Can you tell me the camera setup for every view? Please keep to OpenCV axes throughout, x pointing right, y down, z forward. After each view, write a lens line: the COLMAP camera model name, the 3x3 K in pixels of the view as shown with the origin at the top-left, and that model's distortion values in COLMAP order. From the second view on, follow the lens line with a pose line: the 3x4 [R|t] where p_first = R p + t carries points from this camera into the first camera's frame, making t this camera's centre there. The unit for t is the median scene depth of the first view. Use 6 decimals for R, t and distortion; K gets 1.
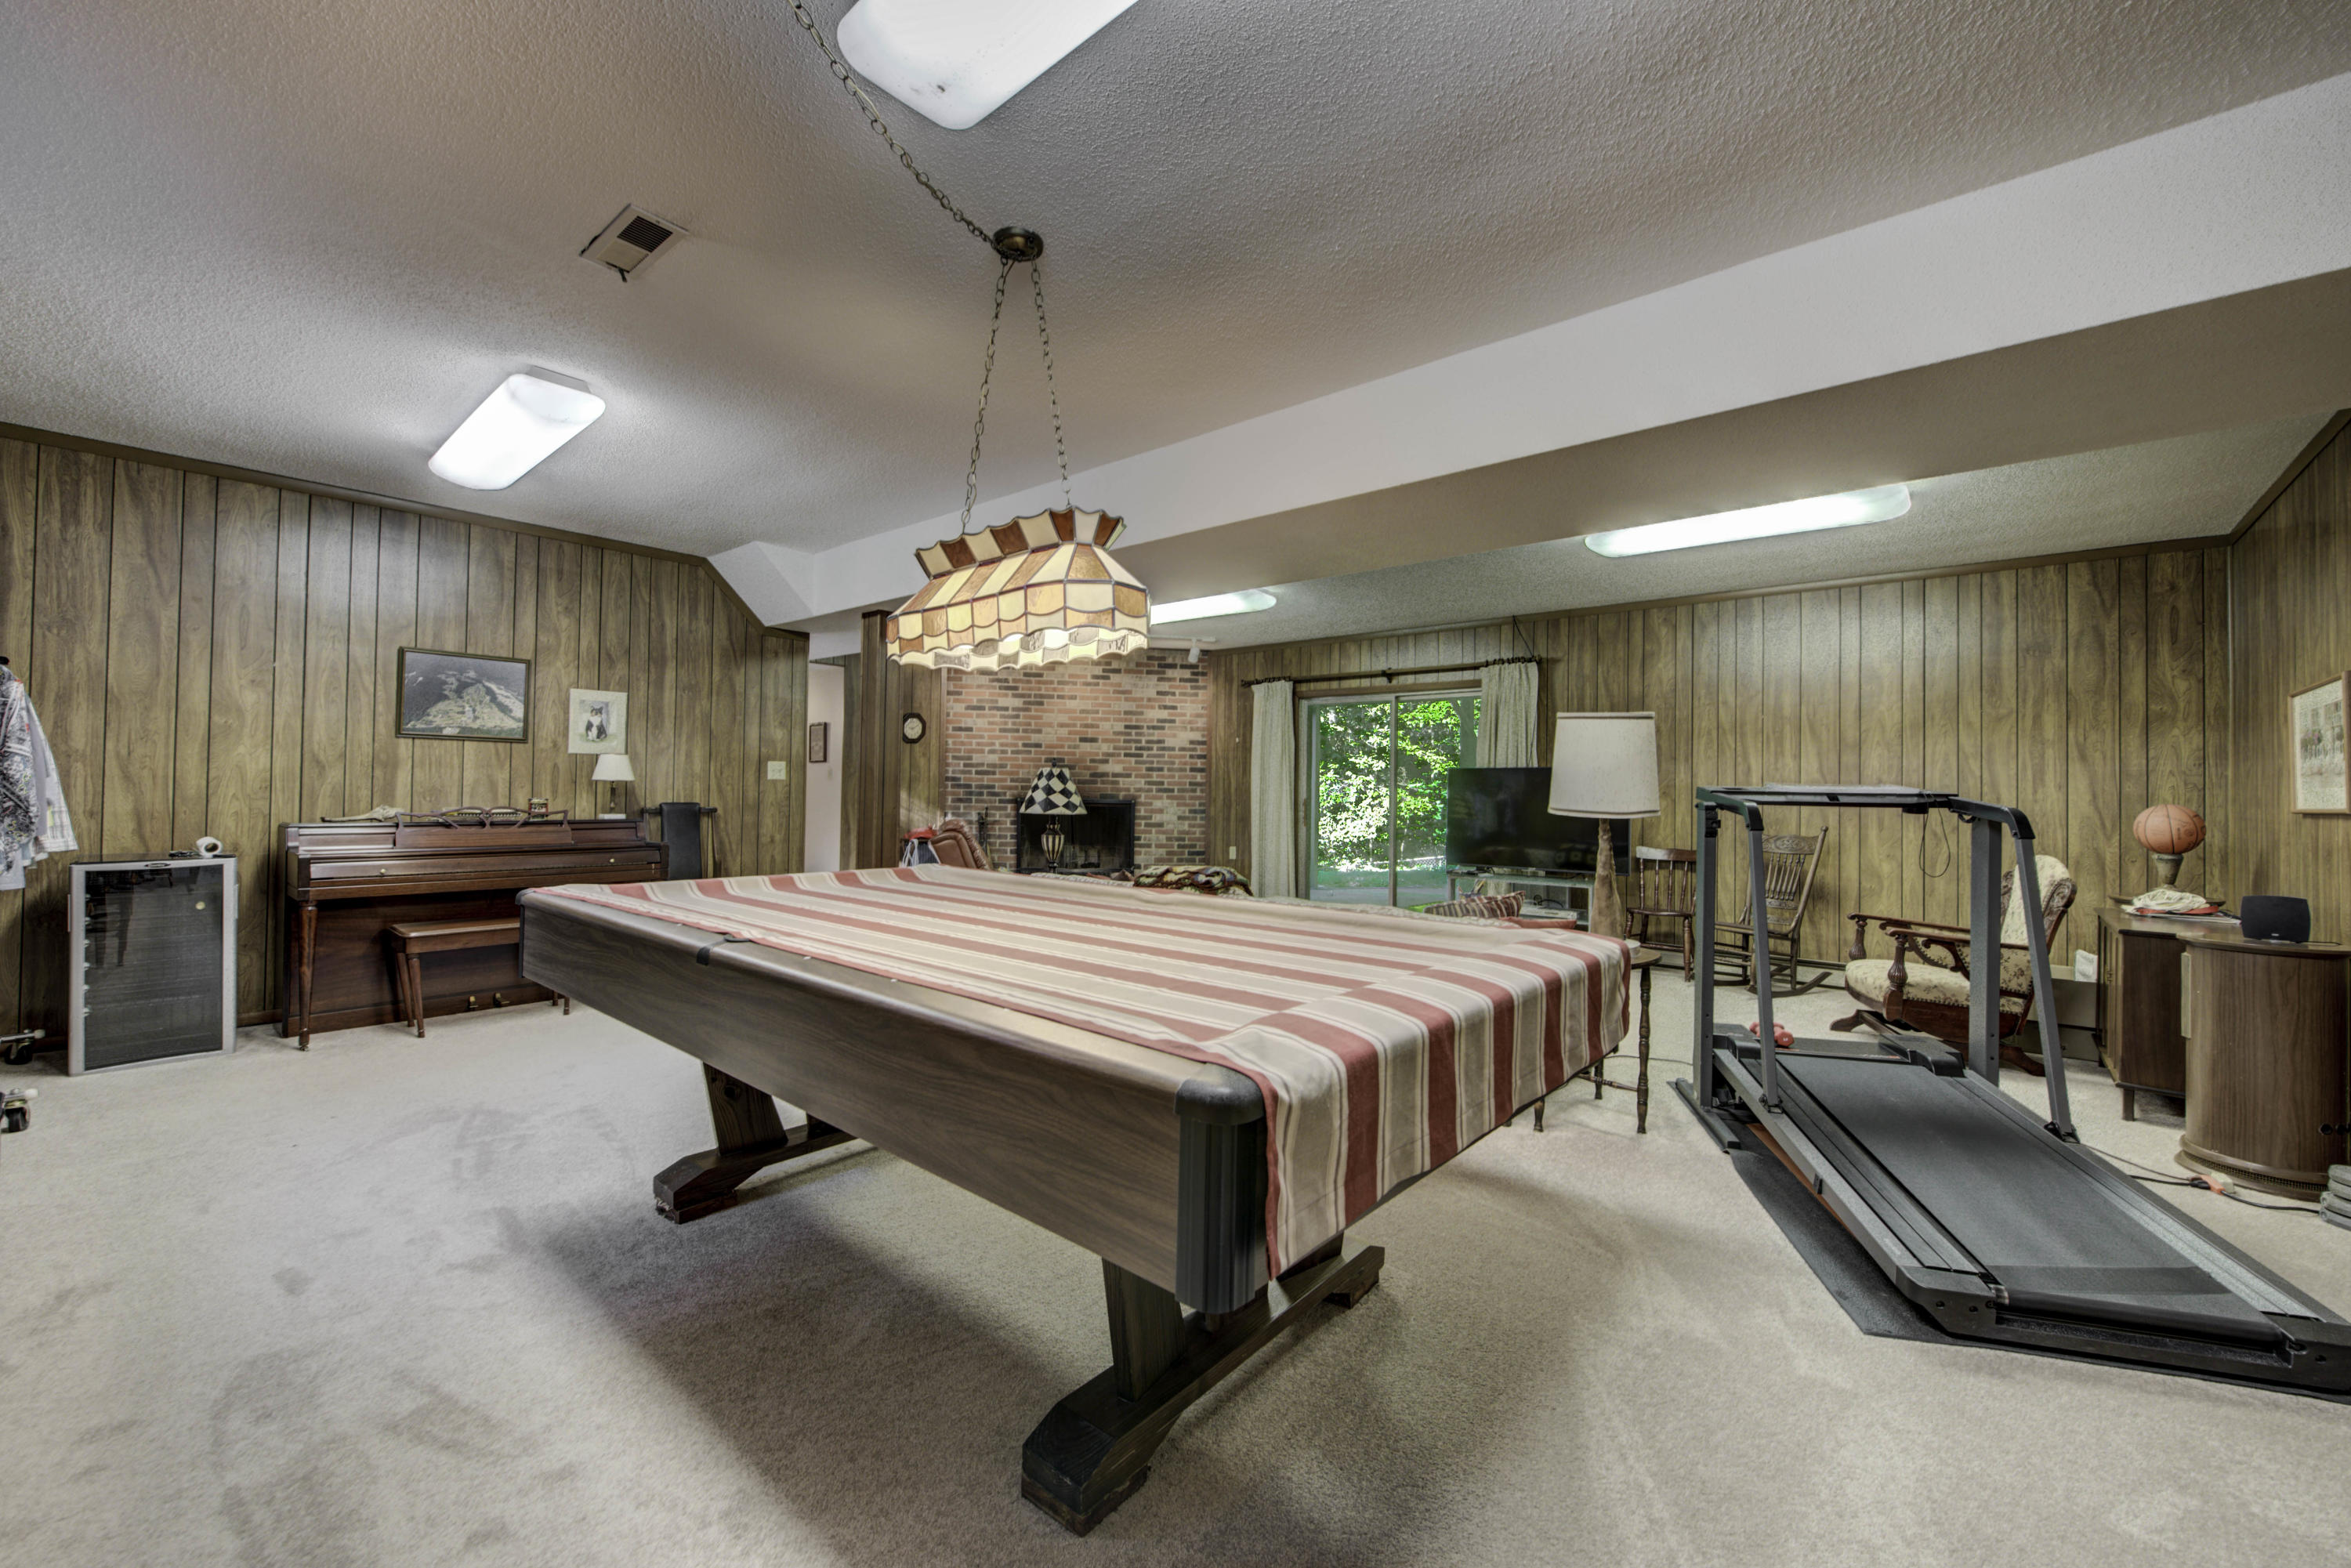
lens RADIAL K [[926.2, 0, 1165.2], [0, 926.2, 781.5], [0, 0, 1]] dist [0.002198, -0.000413]
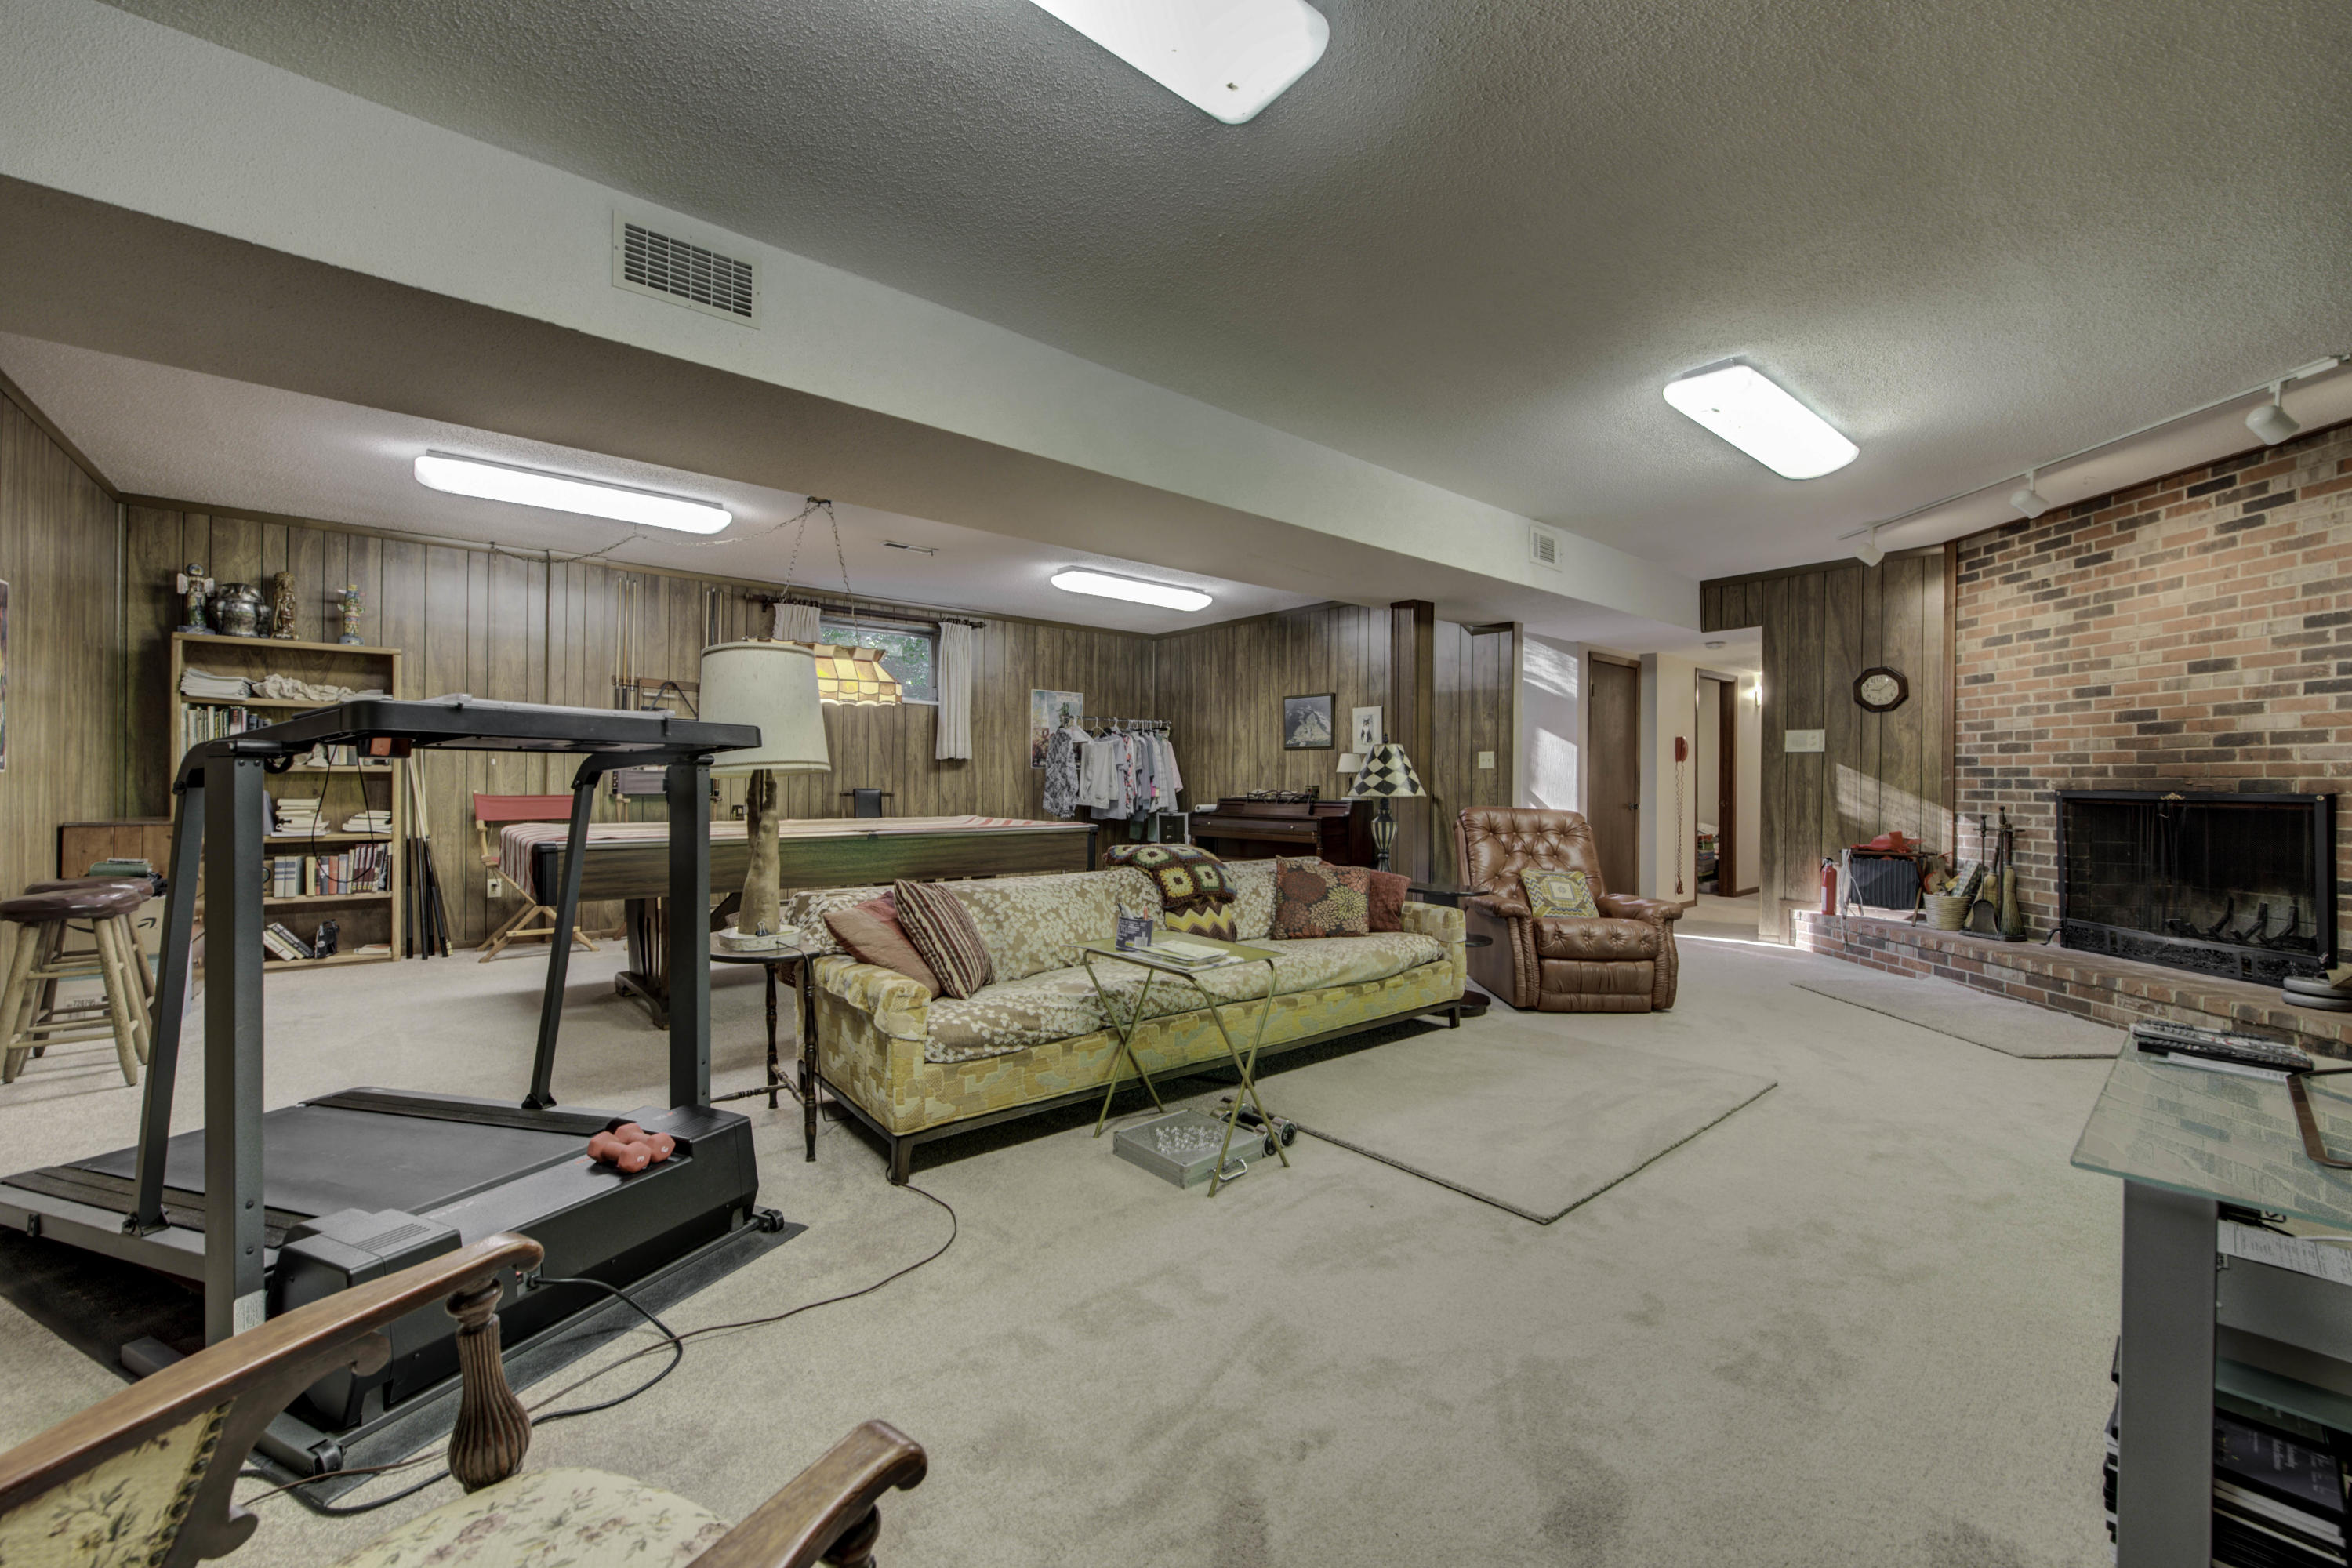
lens RADIAL K [[926.6, 0, 1175.4], [0, 926.6, 783.3], [0, 0, 1]] dist [0.002198, -0.000413]
pose [[-0.152915, -0.015223, -0.988122, 0.469054], [0.001965, 0.999875, -0.015709, 0.021138], [0.988237, -0.004344, -0.152866, 0.562970]]
